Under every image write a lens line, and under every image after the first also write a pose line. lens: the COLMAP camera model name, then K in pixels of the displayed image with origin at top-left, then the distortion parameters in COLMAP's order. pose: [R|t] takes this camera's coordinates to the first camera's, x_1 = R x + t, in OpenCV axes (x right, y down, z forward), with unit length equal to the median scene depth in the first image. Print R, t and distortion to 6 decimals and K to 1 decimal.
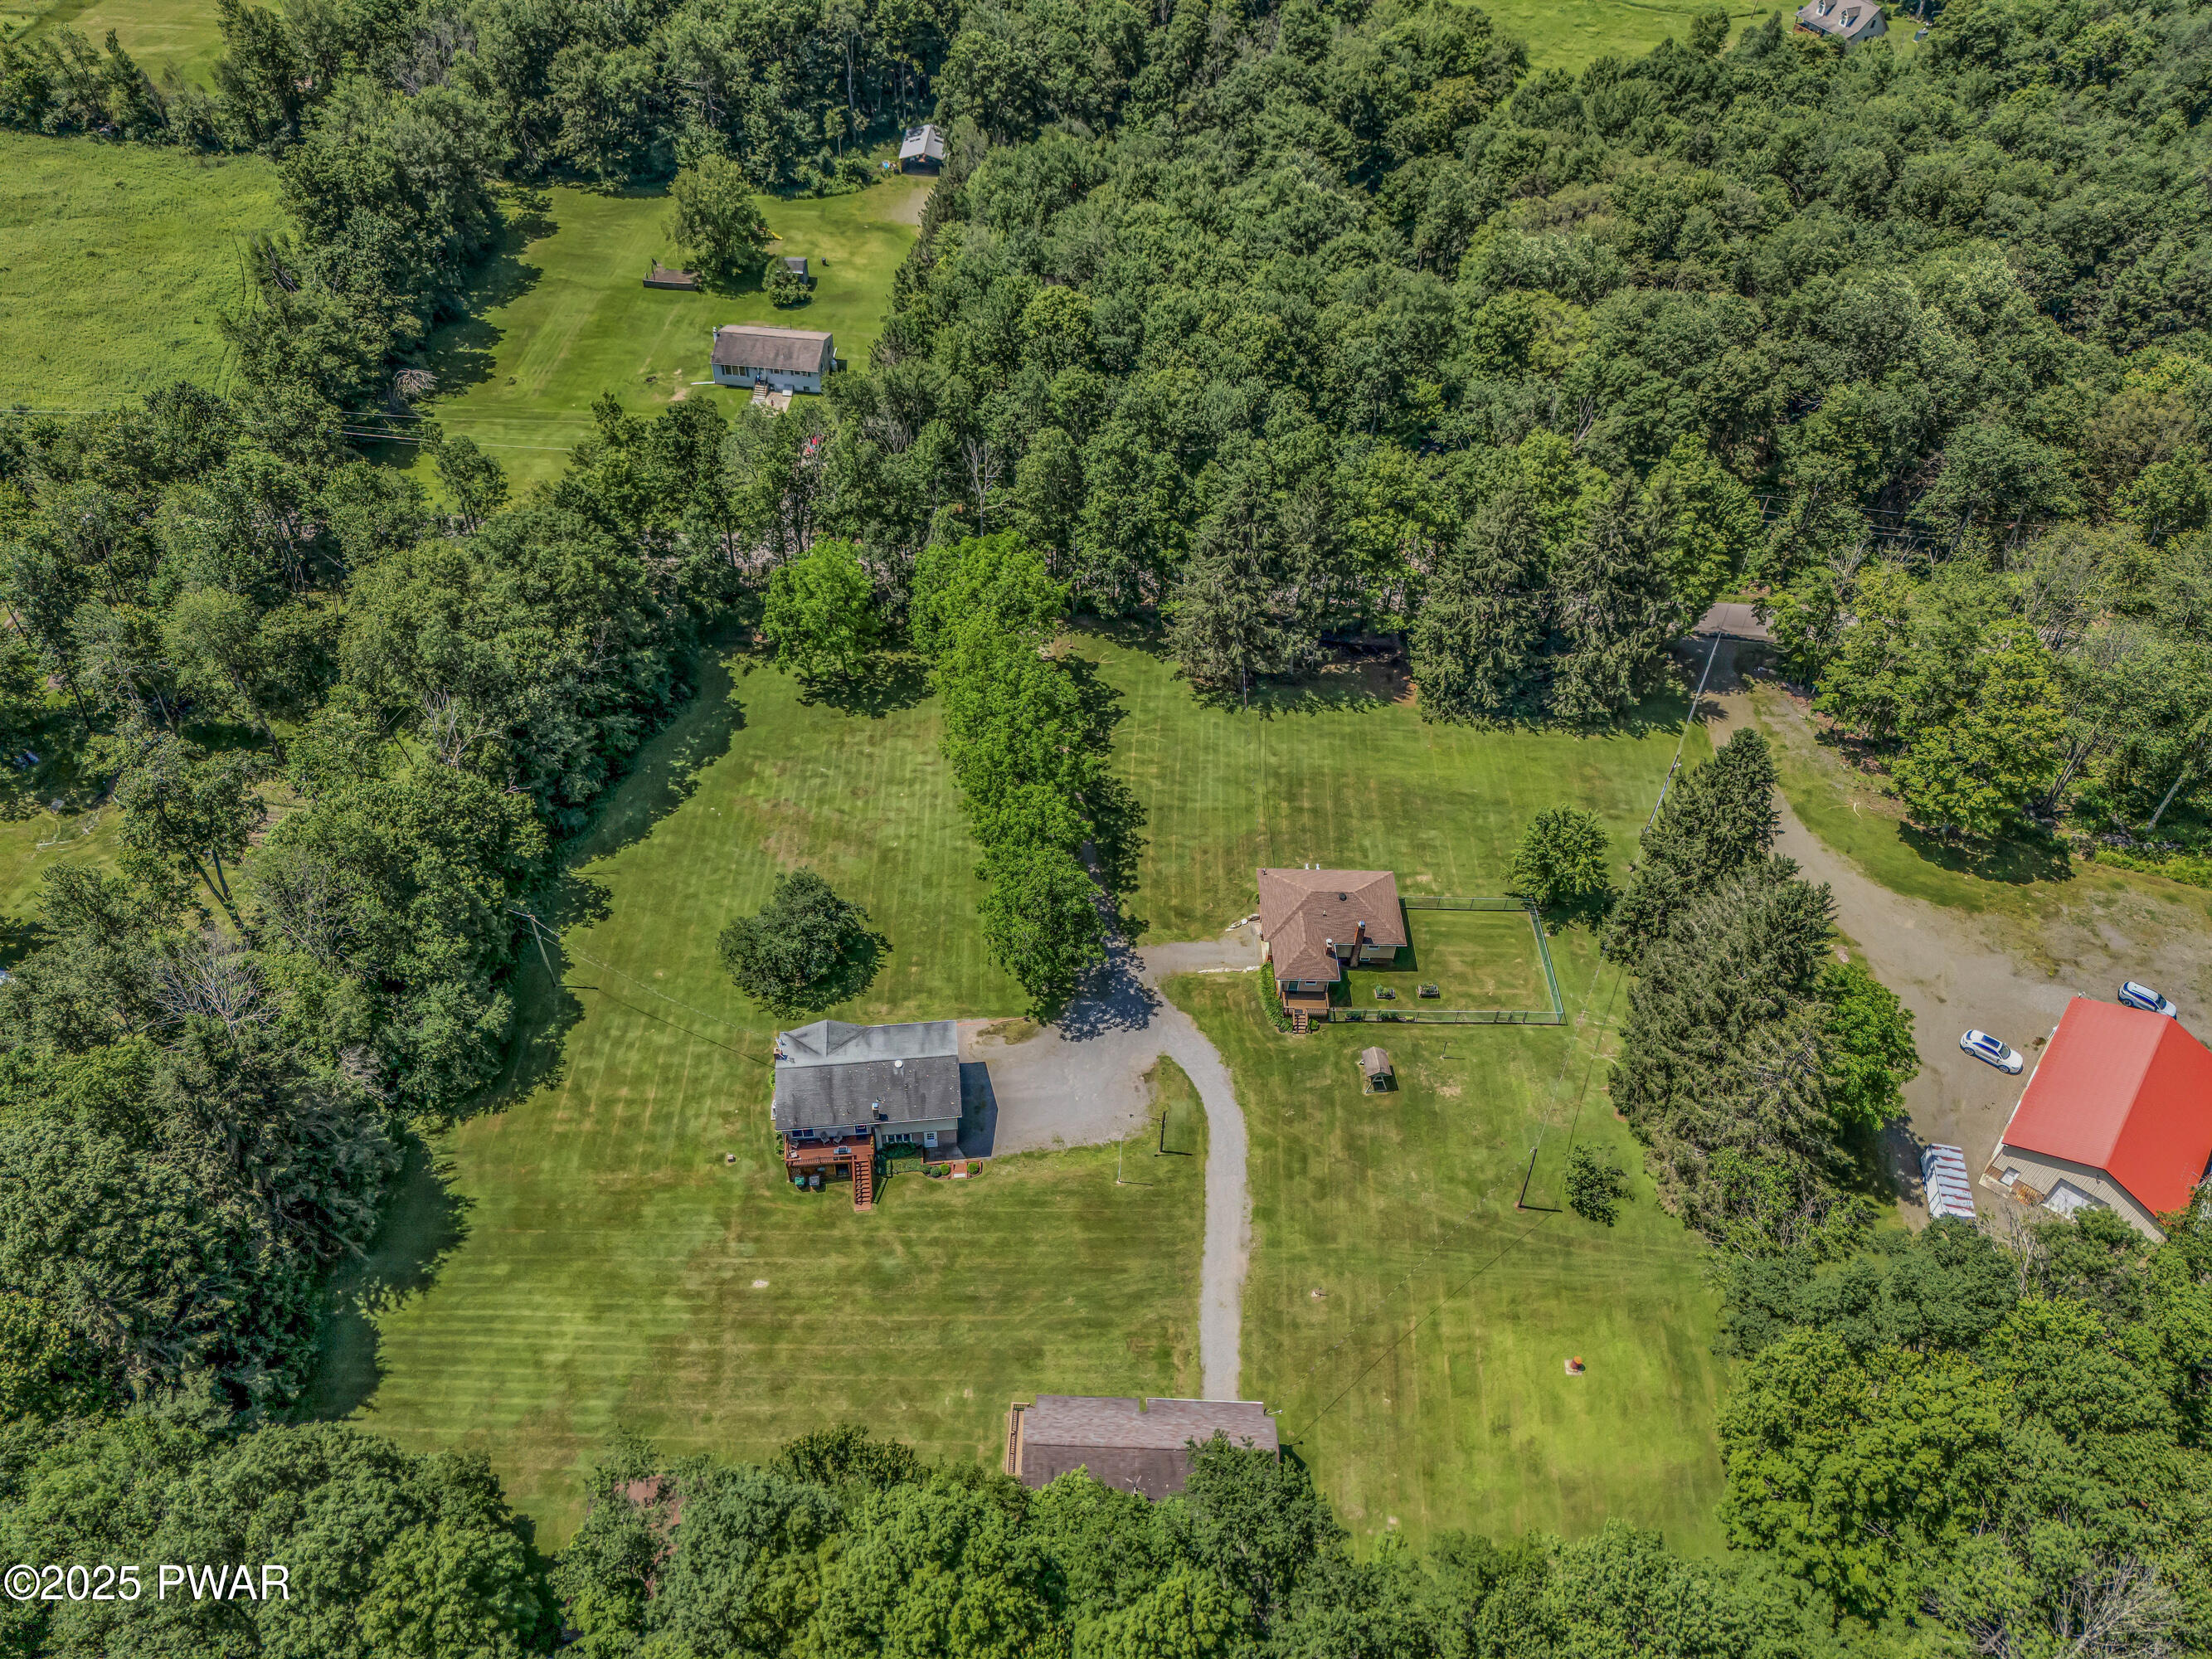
lens RADIAL K [[1605.2, 0, 1109.2], [0, 1605.2, 816.5], [0, 0, 1]] dist [0.075210, -0.070526]
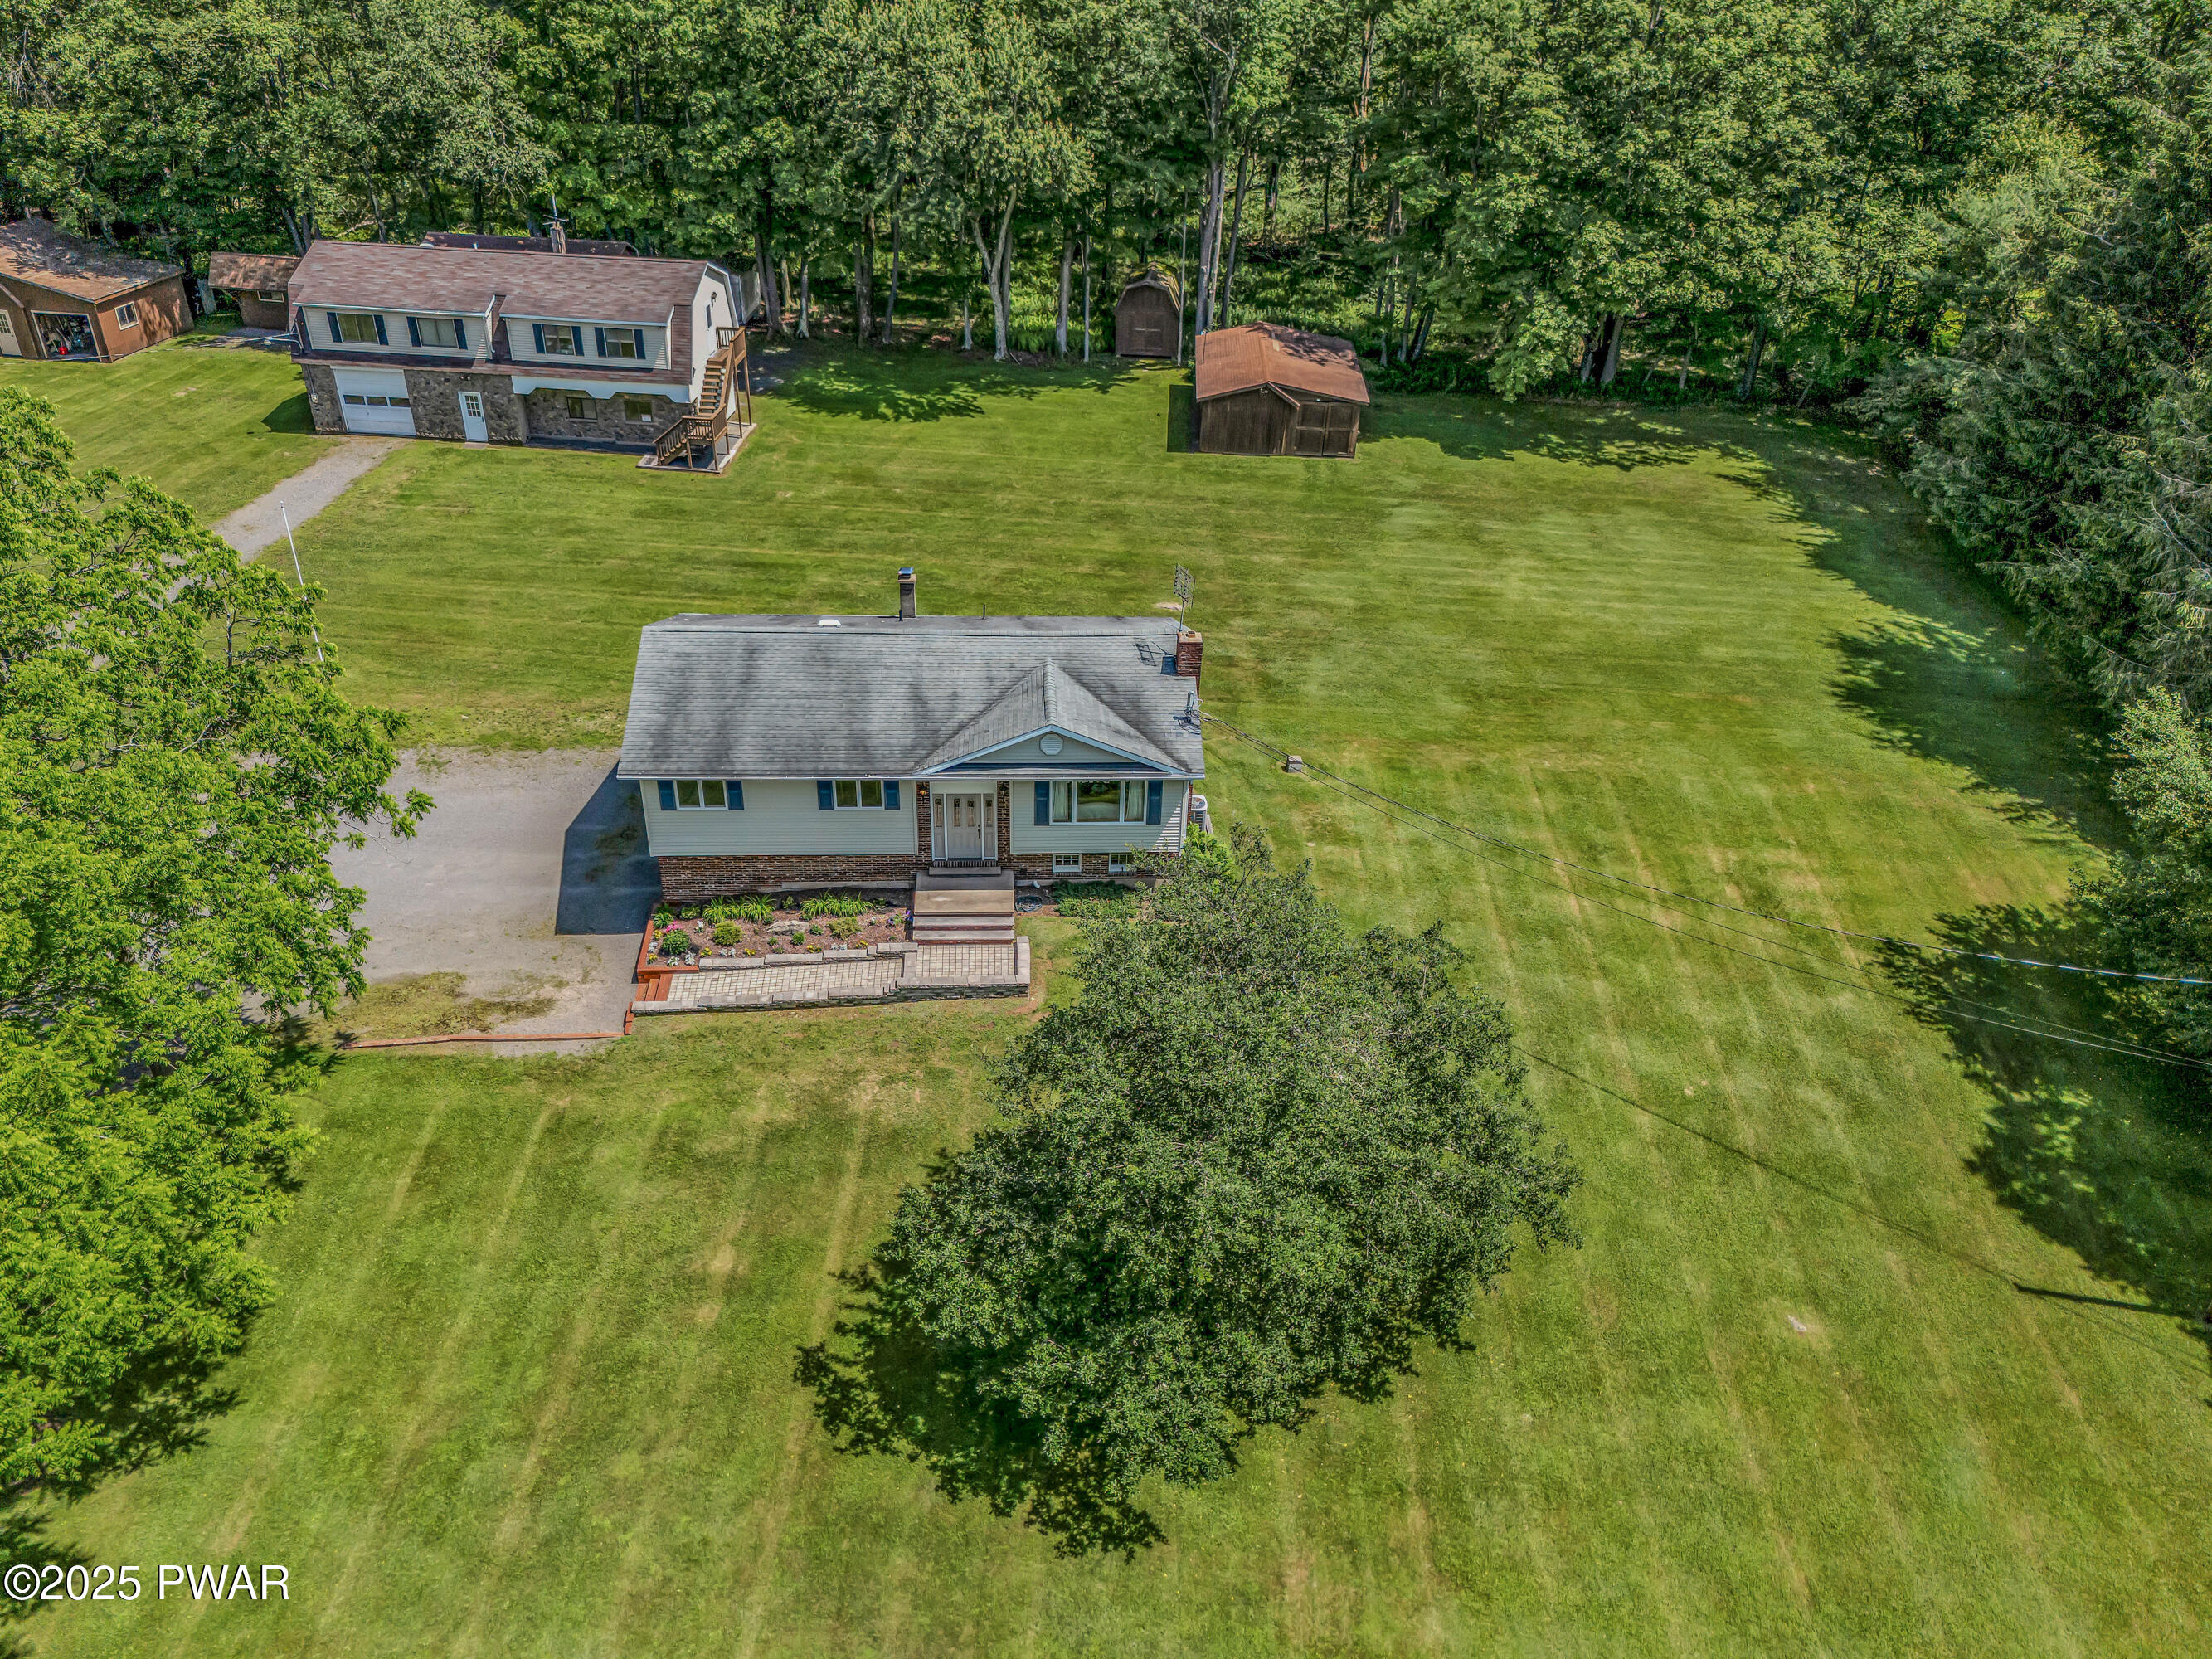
lens RADIAL K [[1605.3, 0, 1106.0], [0, 1605.3, 829.5], [0, 0, 1]] dist [0.075635, -0.069741]
pose [[-0.996821, -0.078524, 0.013472, -0.179446], [-0.002776, 0.203230, 0.979127, -0.150616], [-0.079623, 0.975977, -0.202802, 1.005088]]
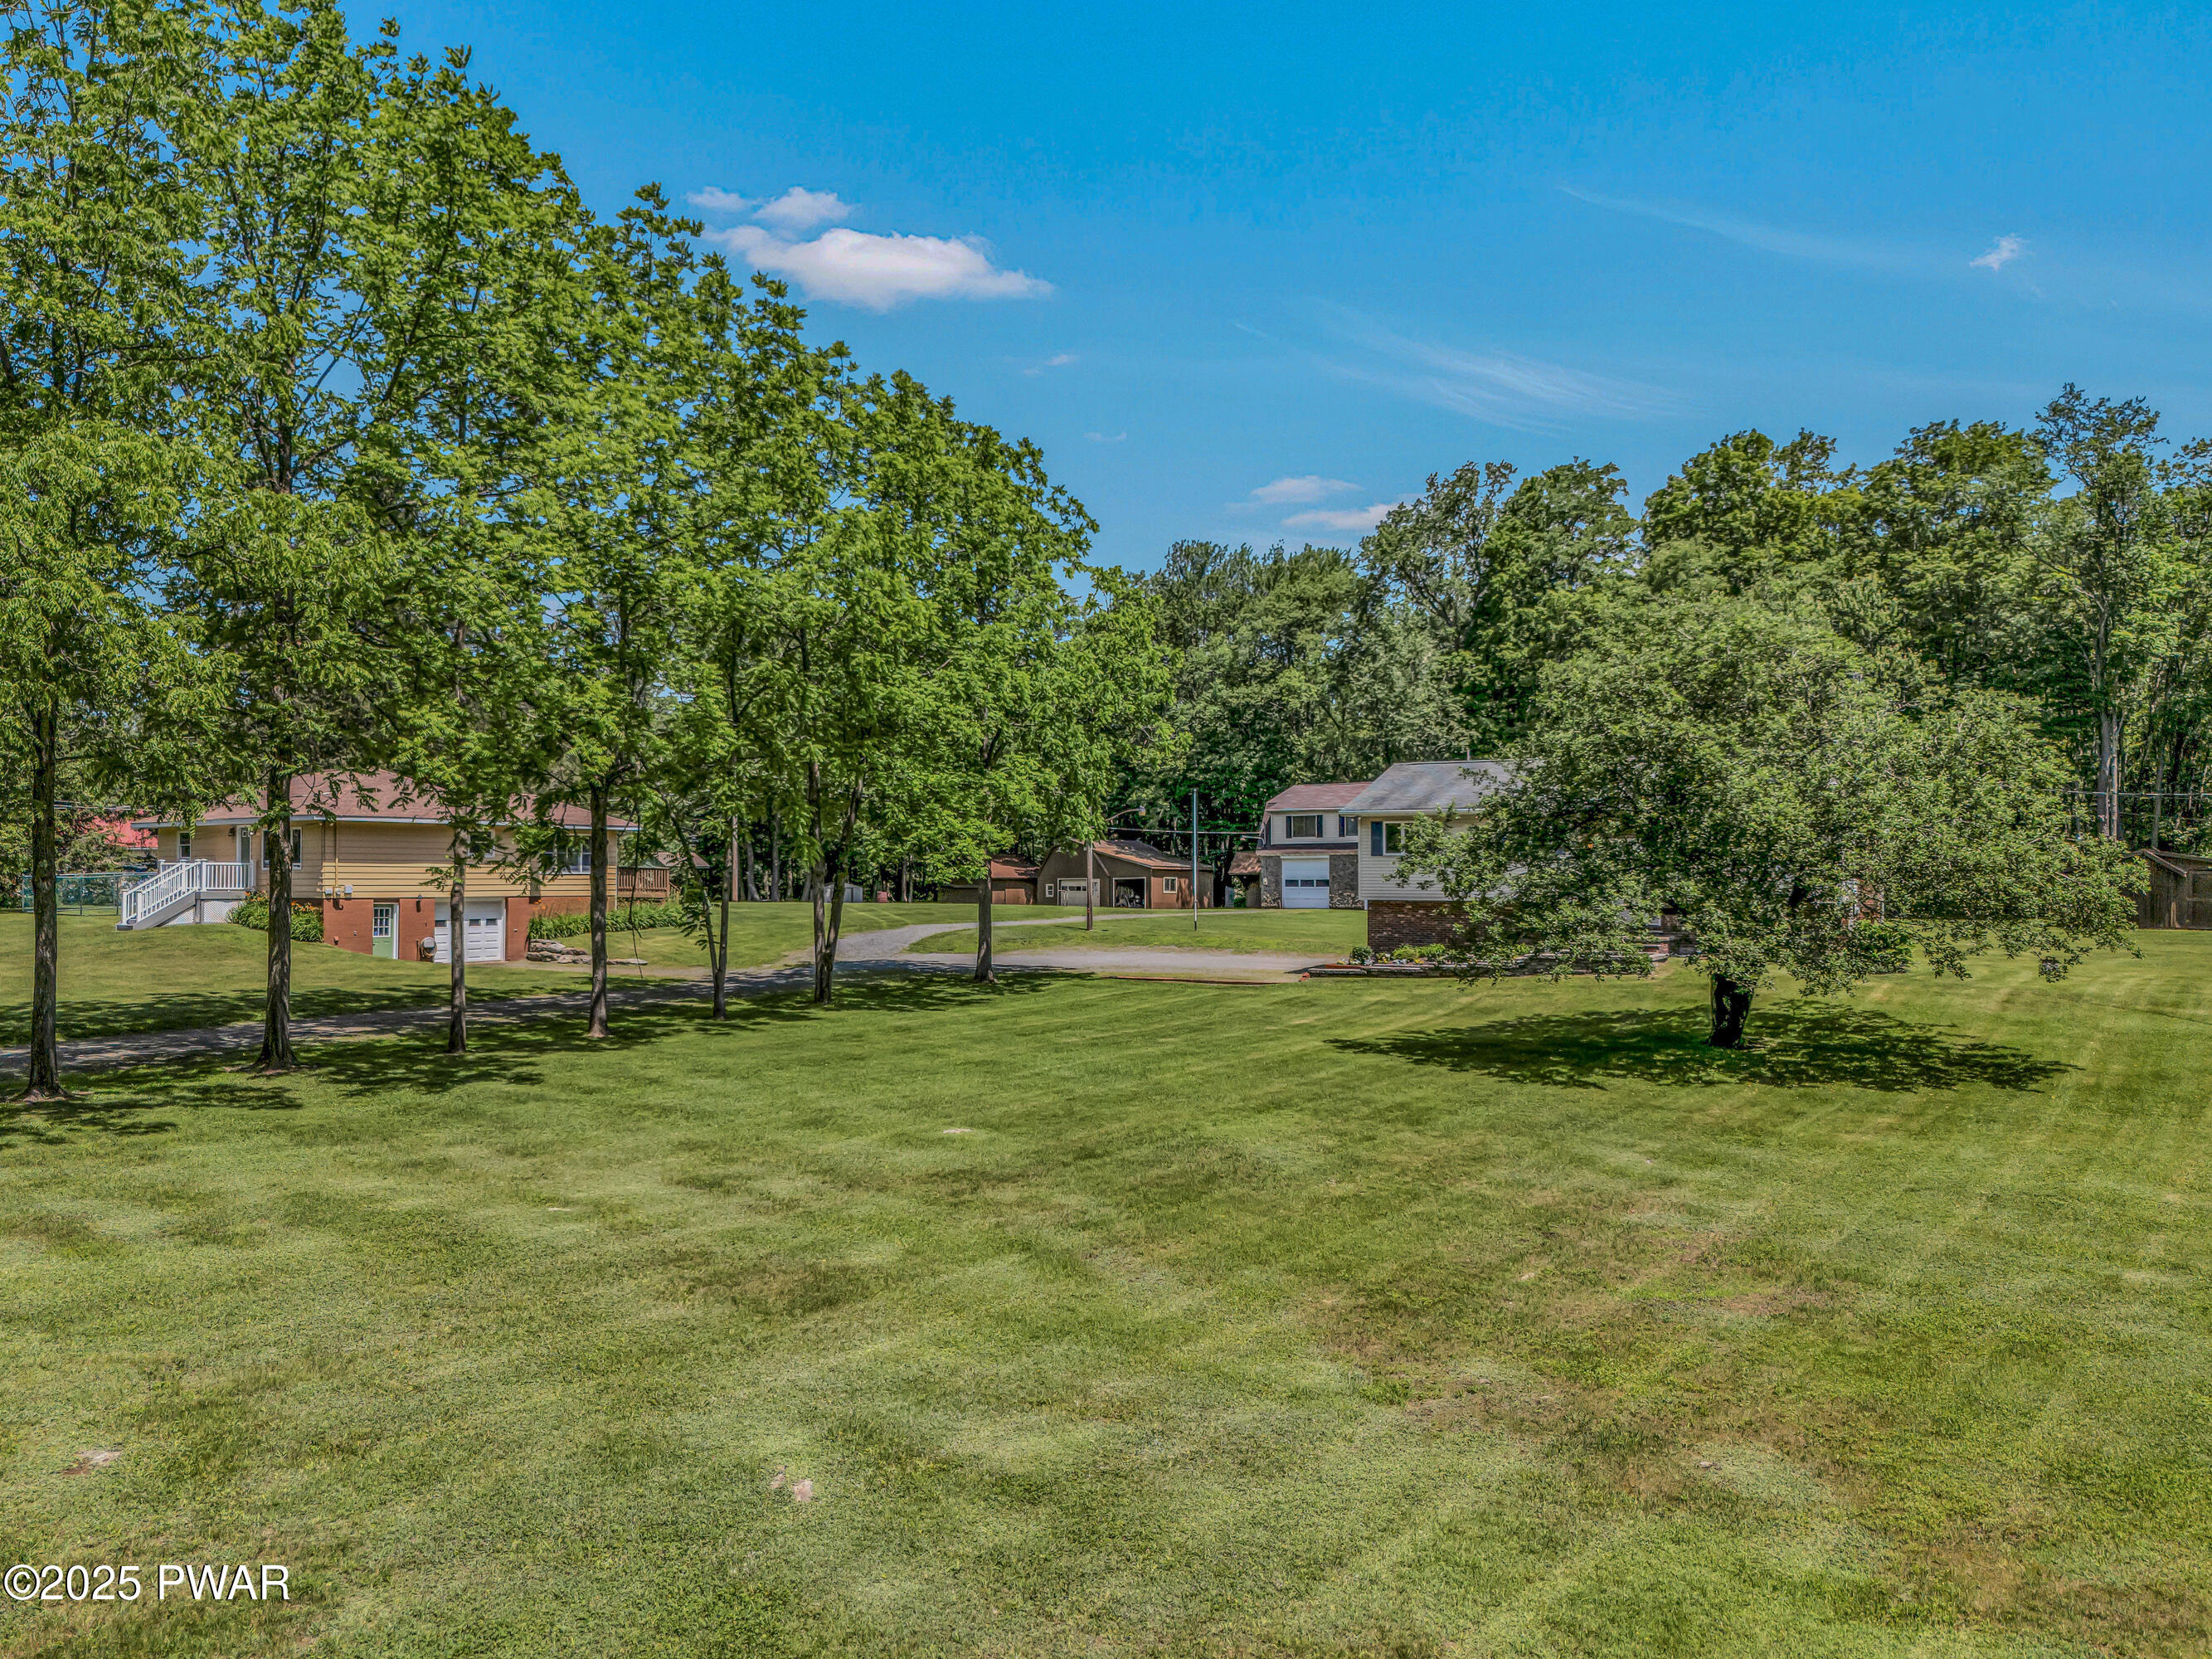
lens RADIAL K [[1621.1, 0, 1101.3], [0, 1621.1, 906.4], [0, 0, 1]] dist [0.070416, -0.079583]
pose [[-0.790140, -0.032378, 0.612071, -0.268069], [0.430526, 0.681461, 0.591826, -0.098709], [-0.436264, 0.731138, -0.524510, 1.170625]]
